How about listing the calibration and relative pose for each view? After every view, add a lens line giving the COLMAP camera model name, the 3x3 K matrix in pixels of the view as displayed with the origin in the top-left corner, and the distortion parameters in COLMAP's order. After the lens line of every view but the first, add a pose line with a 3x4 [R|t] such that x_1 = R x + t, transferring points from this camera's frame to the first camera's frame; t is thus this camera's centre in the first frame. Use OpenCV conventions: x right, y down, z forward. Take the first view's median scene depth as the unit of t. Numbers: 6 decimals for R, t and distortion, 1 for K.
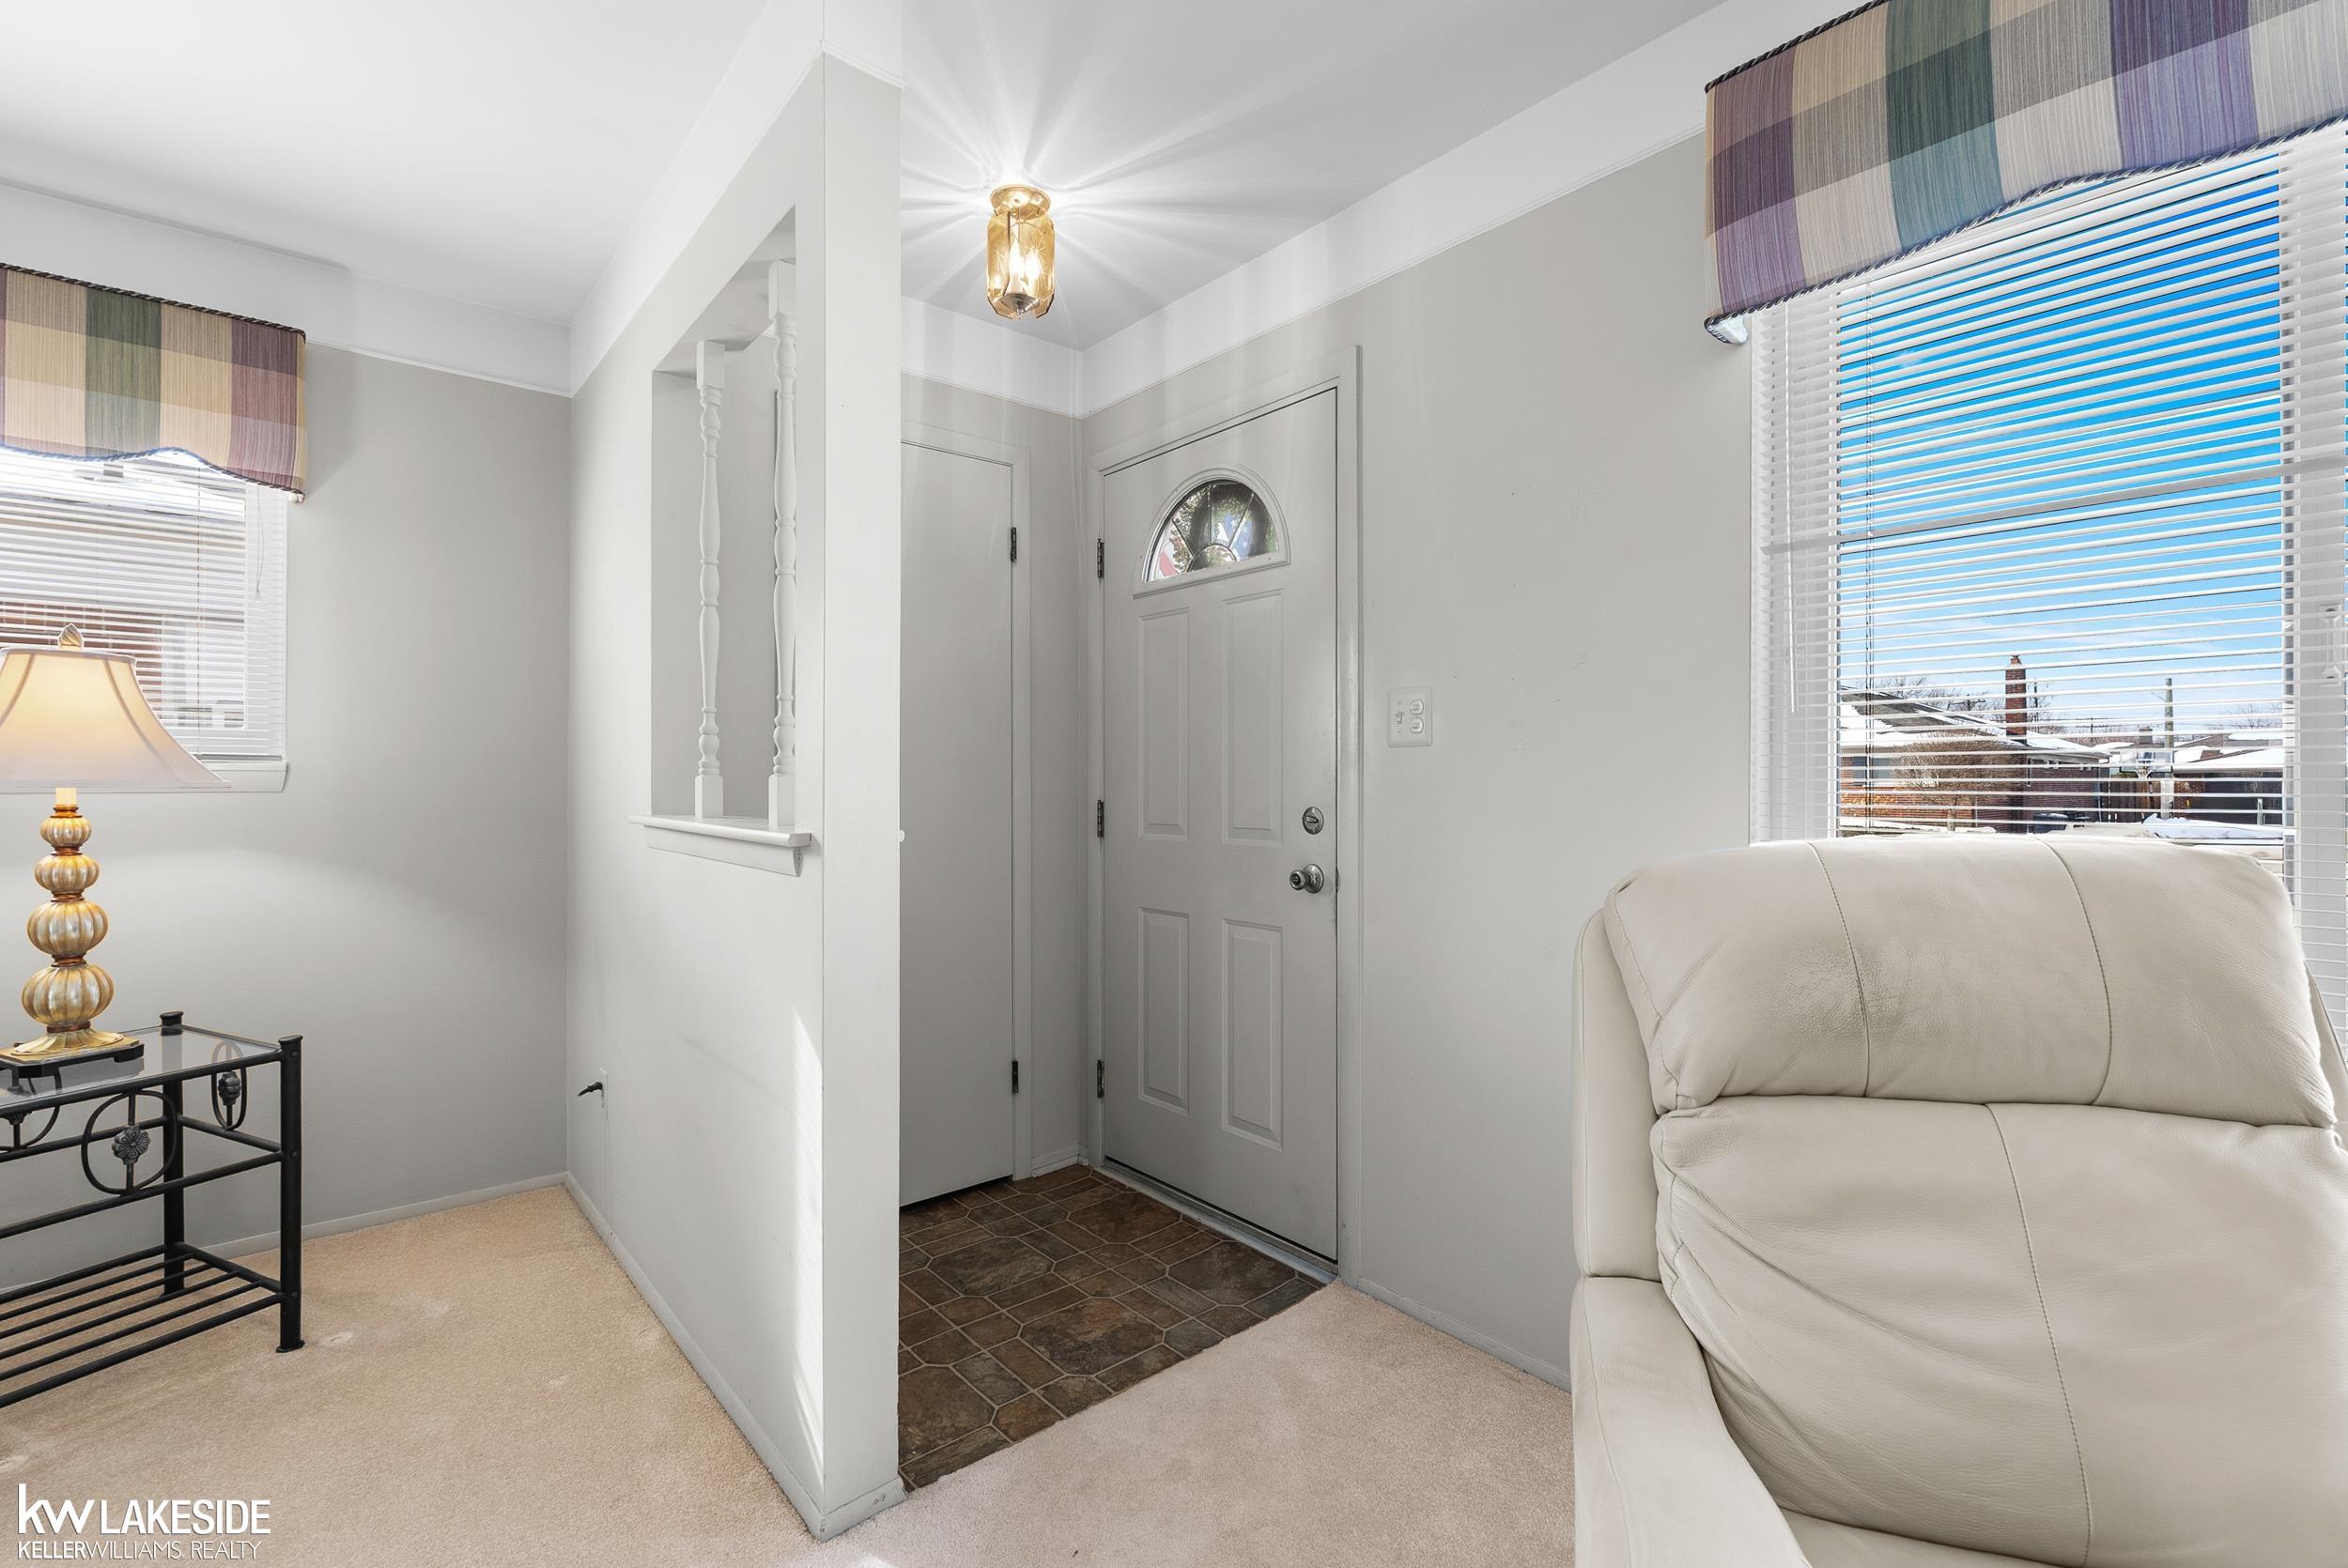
lens RADIAL K [[1042.4, 0, 1182.4], [0, 1042.4, 787.9], [0, 0, 1]] dist [-0.000587, 0.000049]
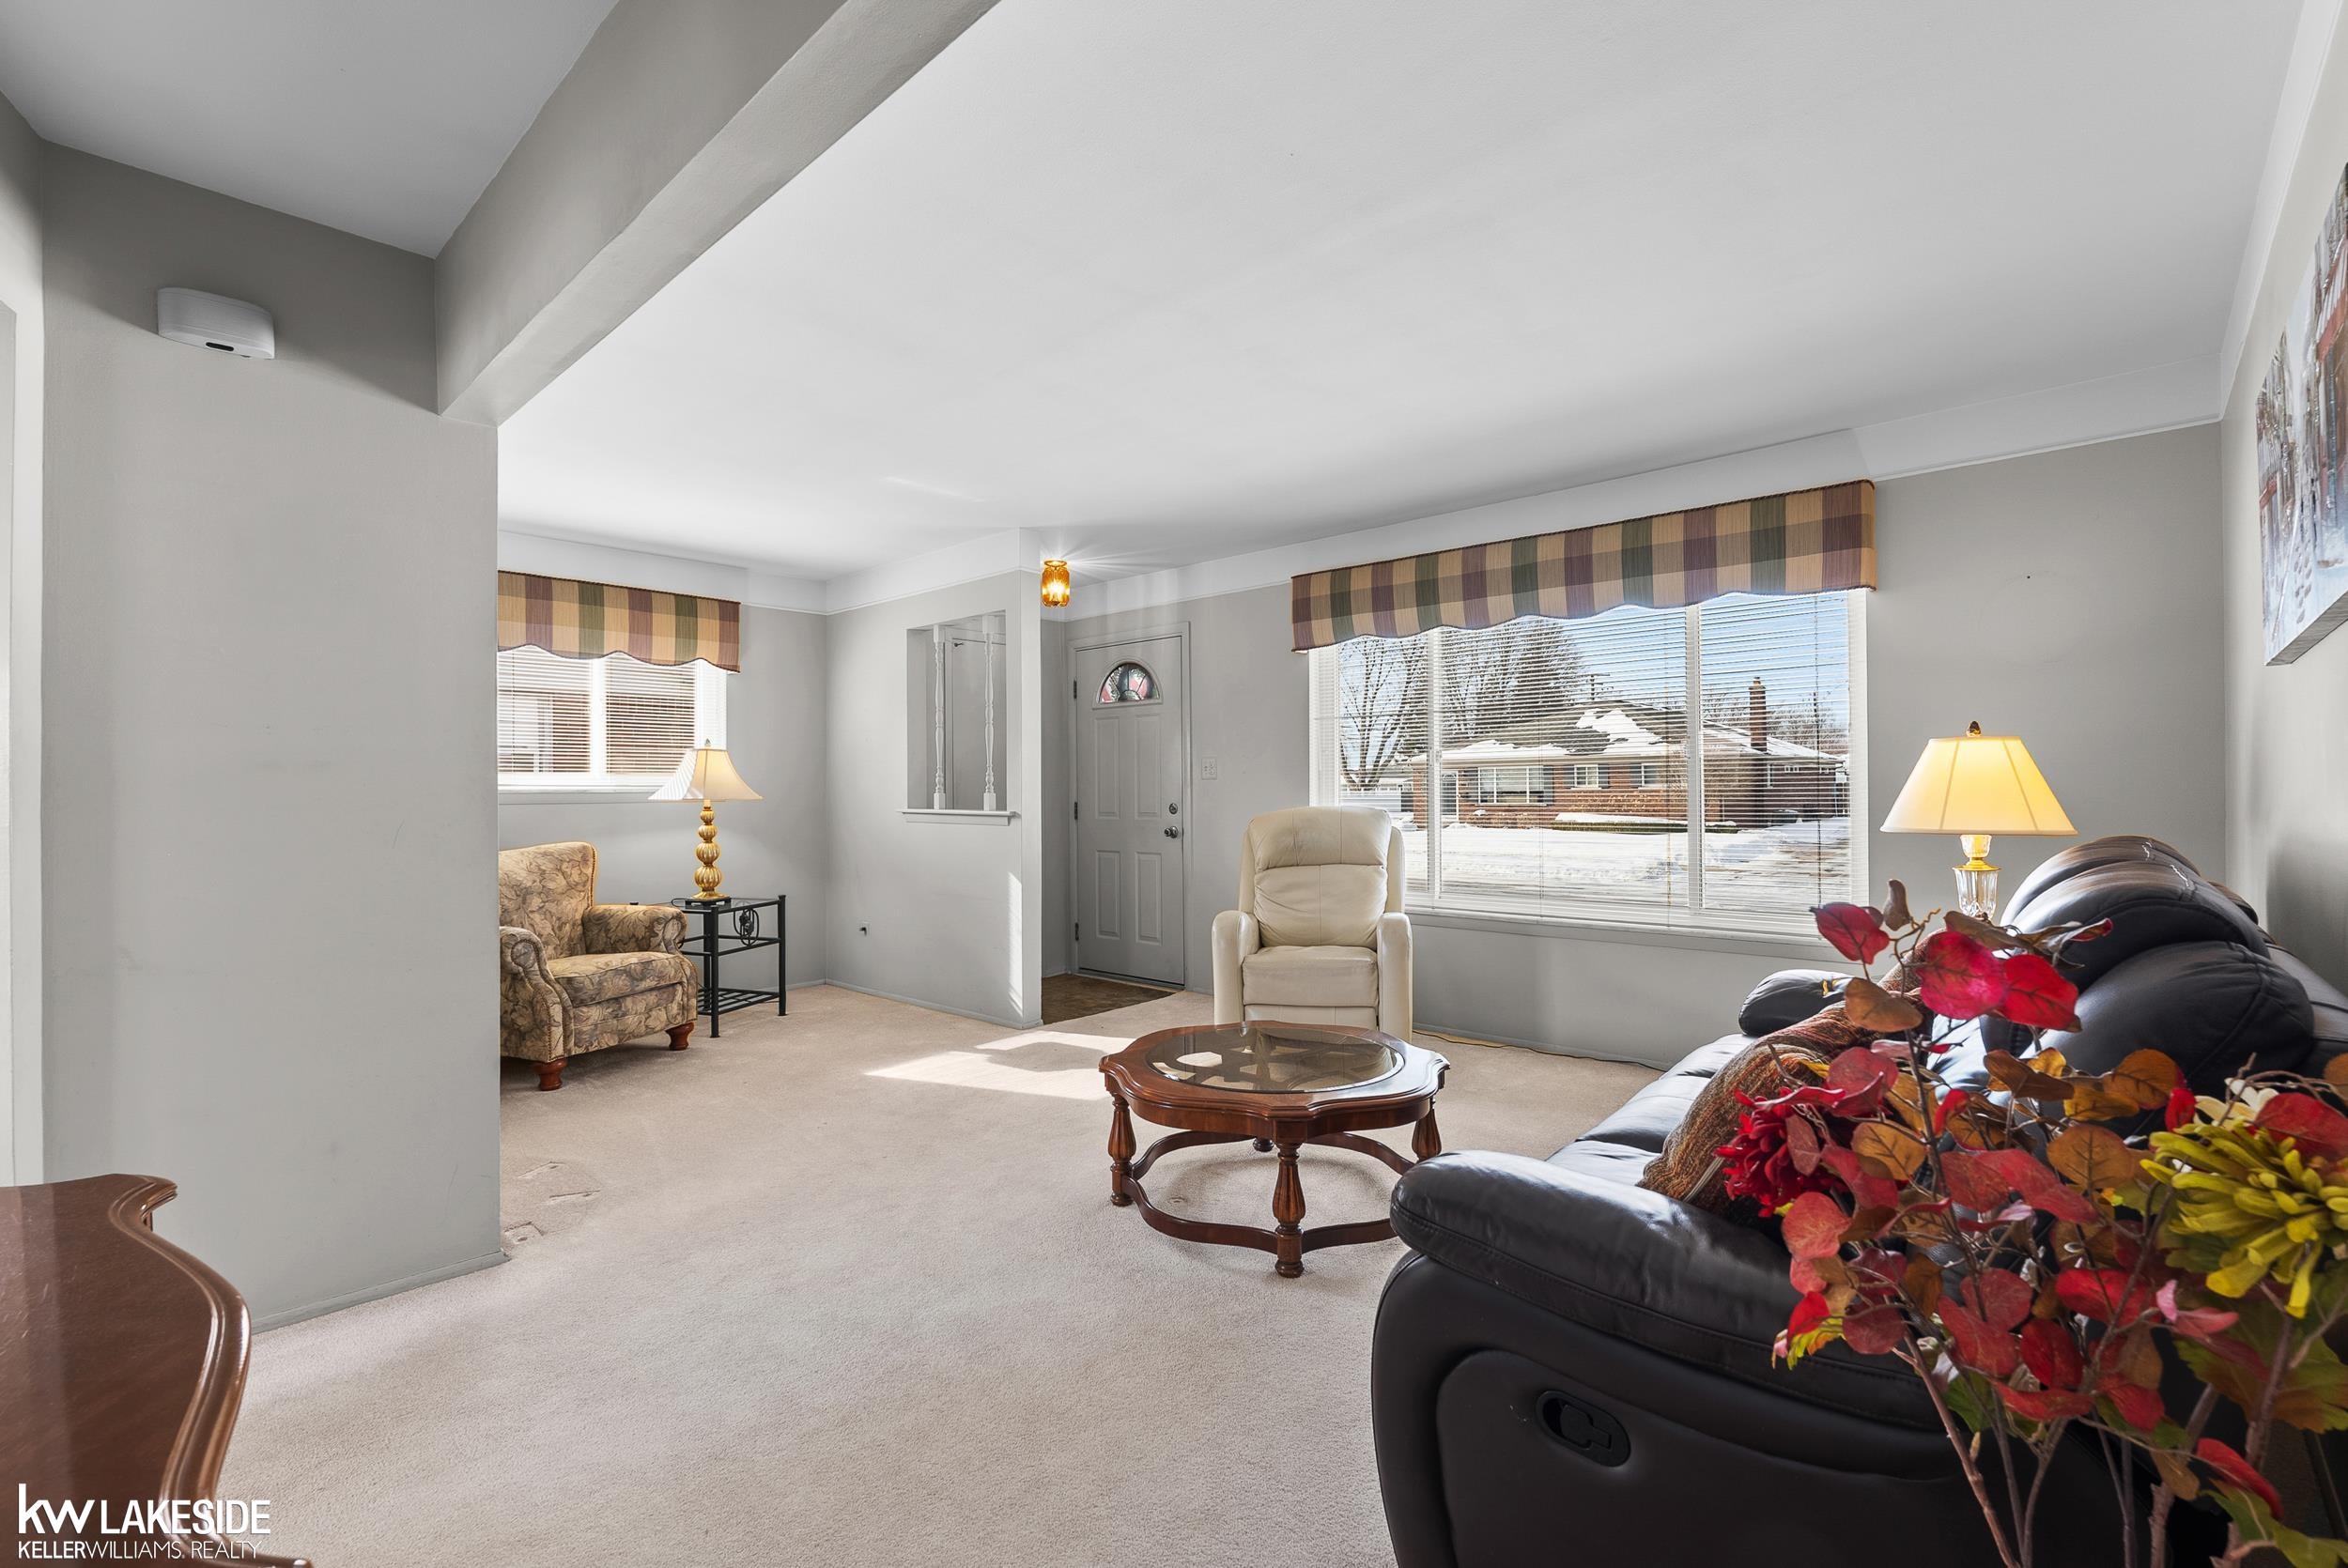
lens RADIAL K [[1037.9, 0, 1169.4], [0, 1037.9, 778.8], [0, 0, 1]] dist [-0.001583, -0.000207]
pose [[0.993642, -0.006761, 0.112386, -0.168542], [0.008364, 0.999870, -0.013797, -0.005538], [-0.112278, 0.014649, 0.993569, -1.521056]]
